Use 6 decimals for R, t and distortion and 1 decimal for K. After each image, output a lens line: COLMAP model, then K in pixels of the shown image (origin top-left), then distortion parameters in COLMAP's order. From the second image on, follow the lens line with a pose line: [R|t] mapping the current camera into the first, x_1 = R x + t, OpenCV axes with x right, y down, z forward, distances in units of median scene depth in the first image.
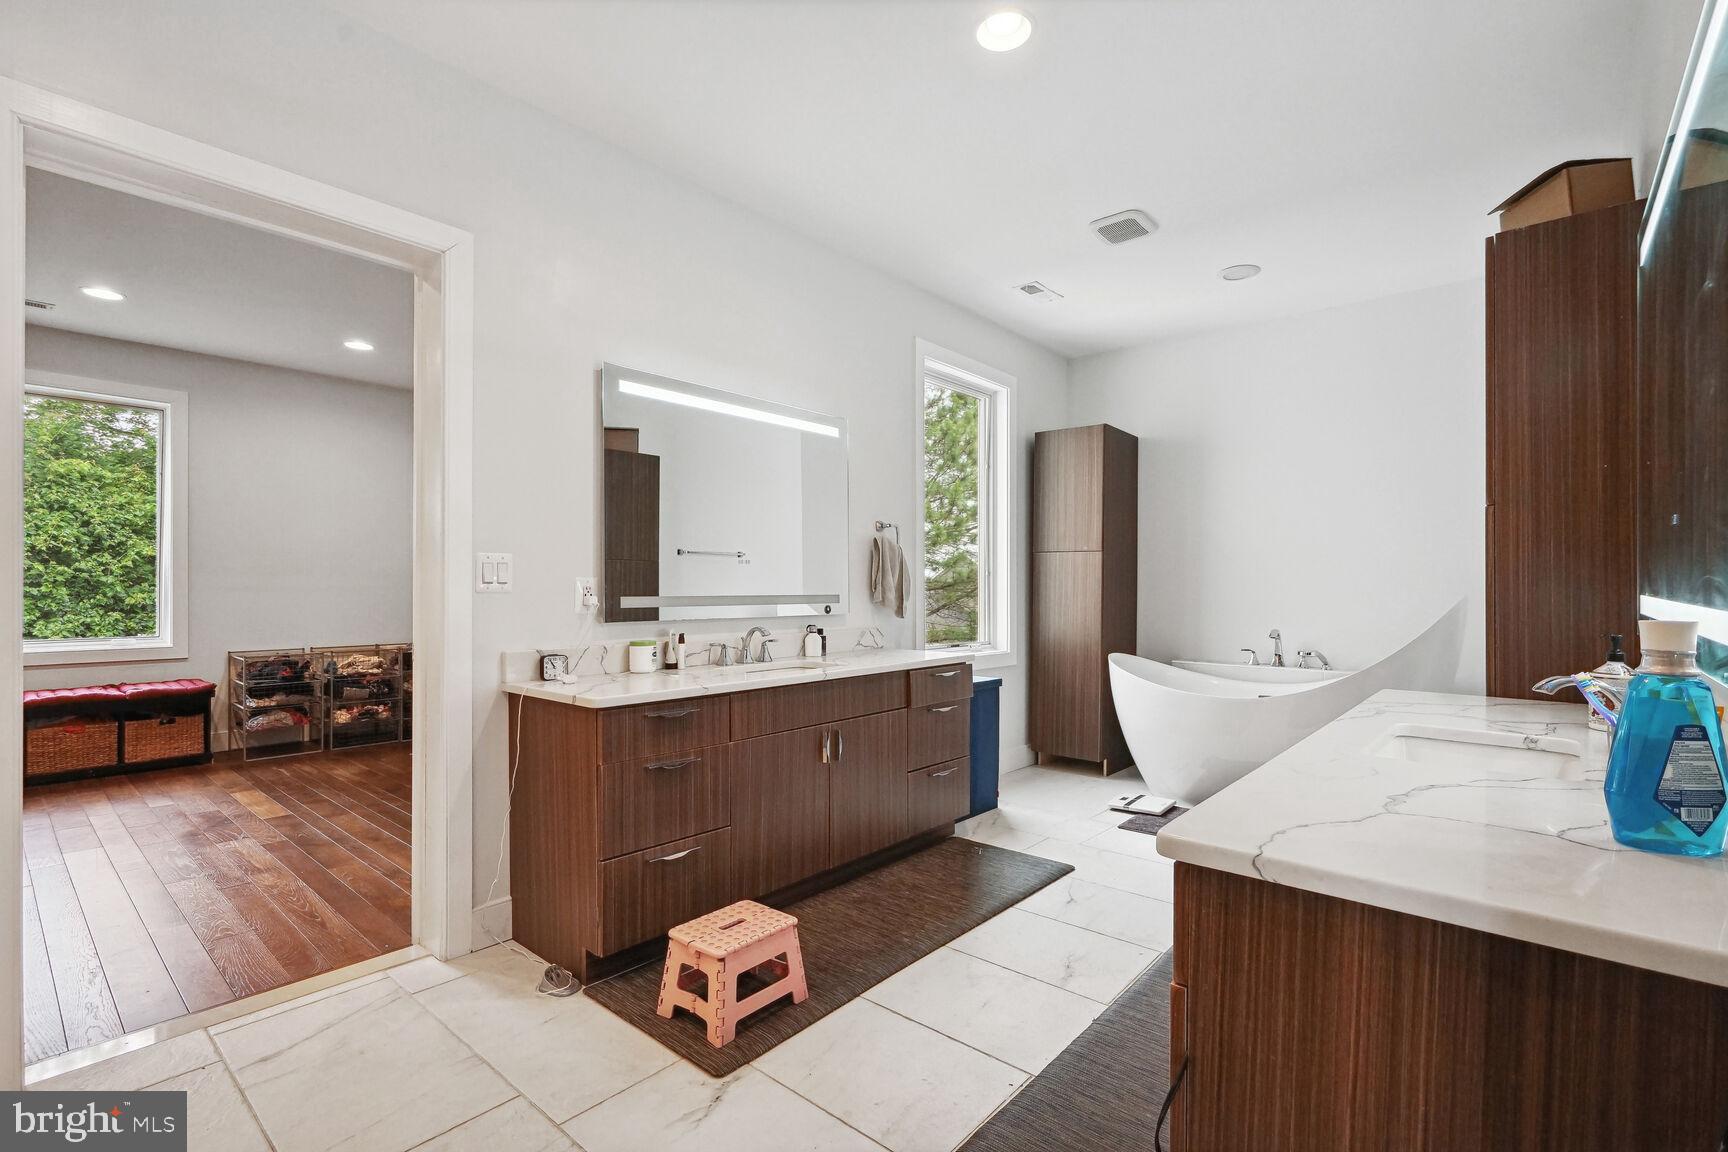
lens RADIAL K [[753.3, 0, 875.0], [0, 753.3, 591.3], [0, 0, 1]] dist [-0.016788, -0.000068]
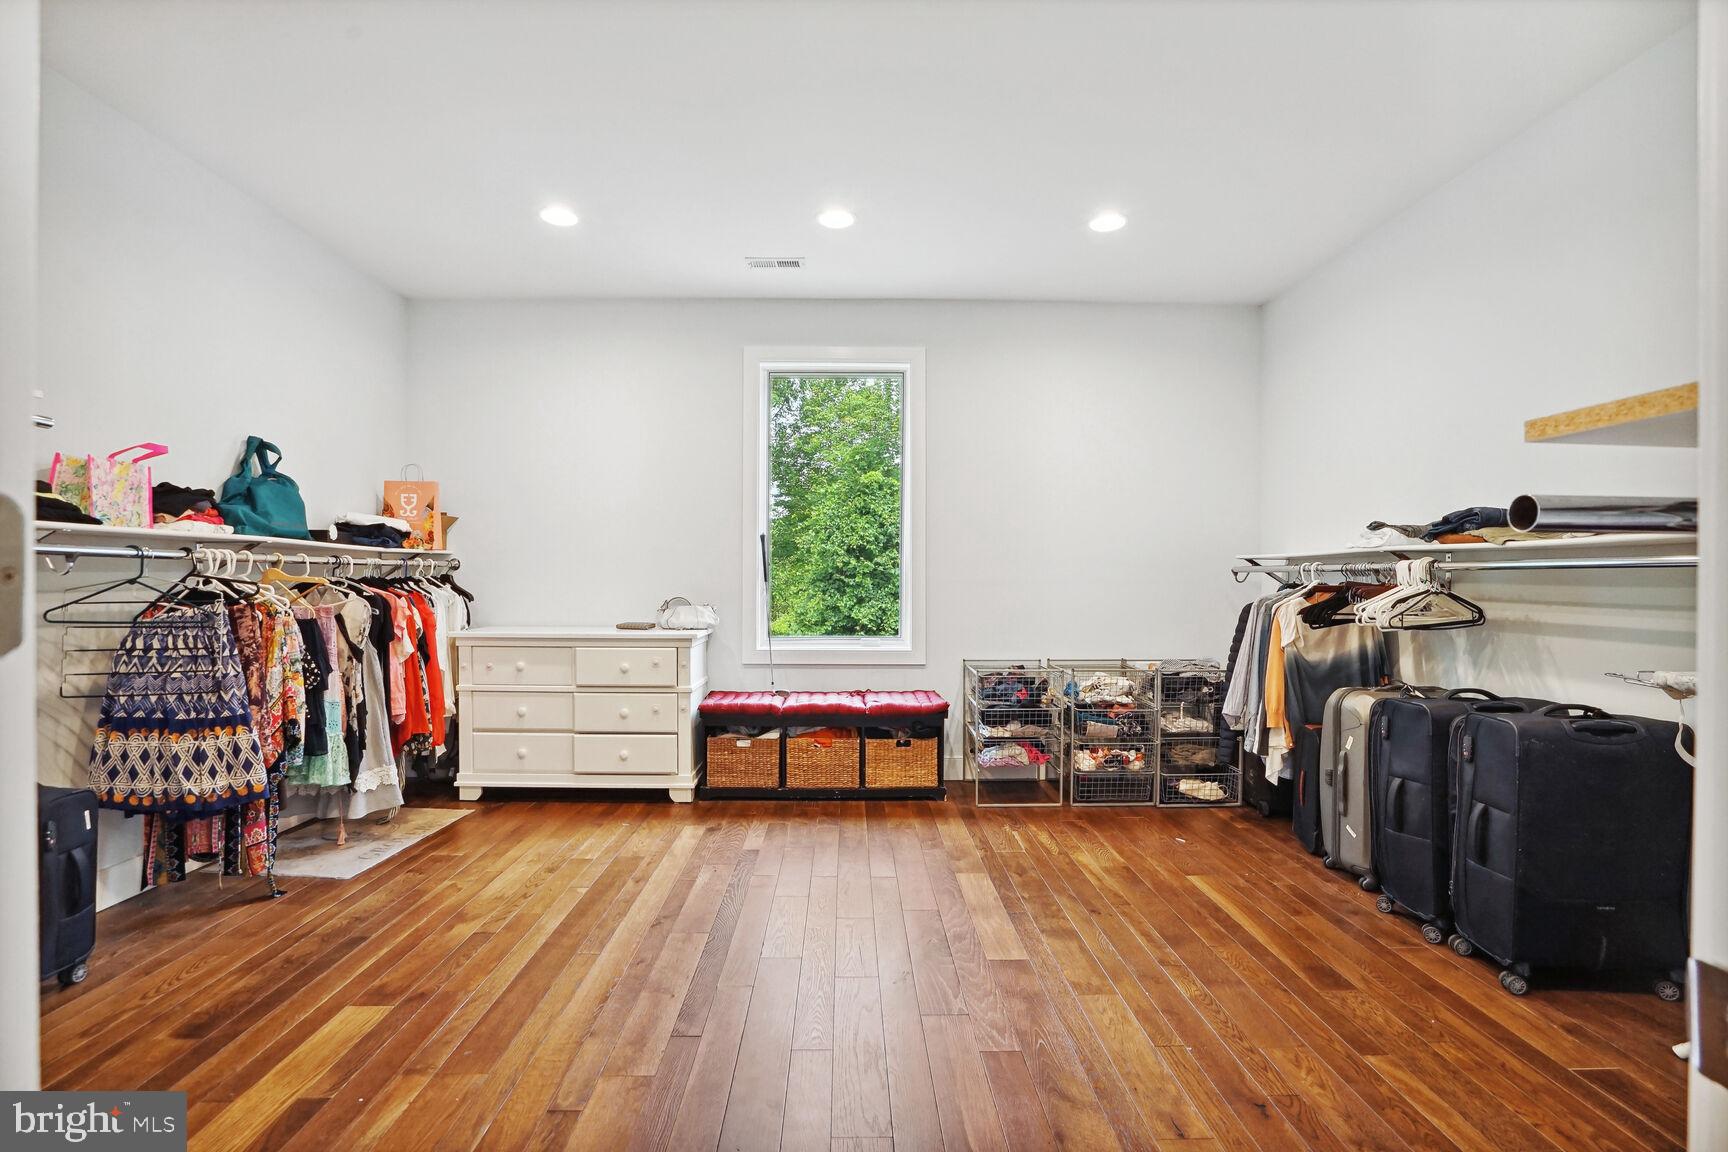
lens RADIAL K [[792.6, 0, 867.6], [0, 792.6, 571.6], [0, 0, 1]] dist [-0.018510, 0.000348]
pose [[0.655232, -0.005815, -0.755406, -0.275152], [-0.003935, 0.999931, -0.011110, -0.004661], [0.755418, 0.010252, 0.655163, 0.341999]]
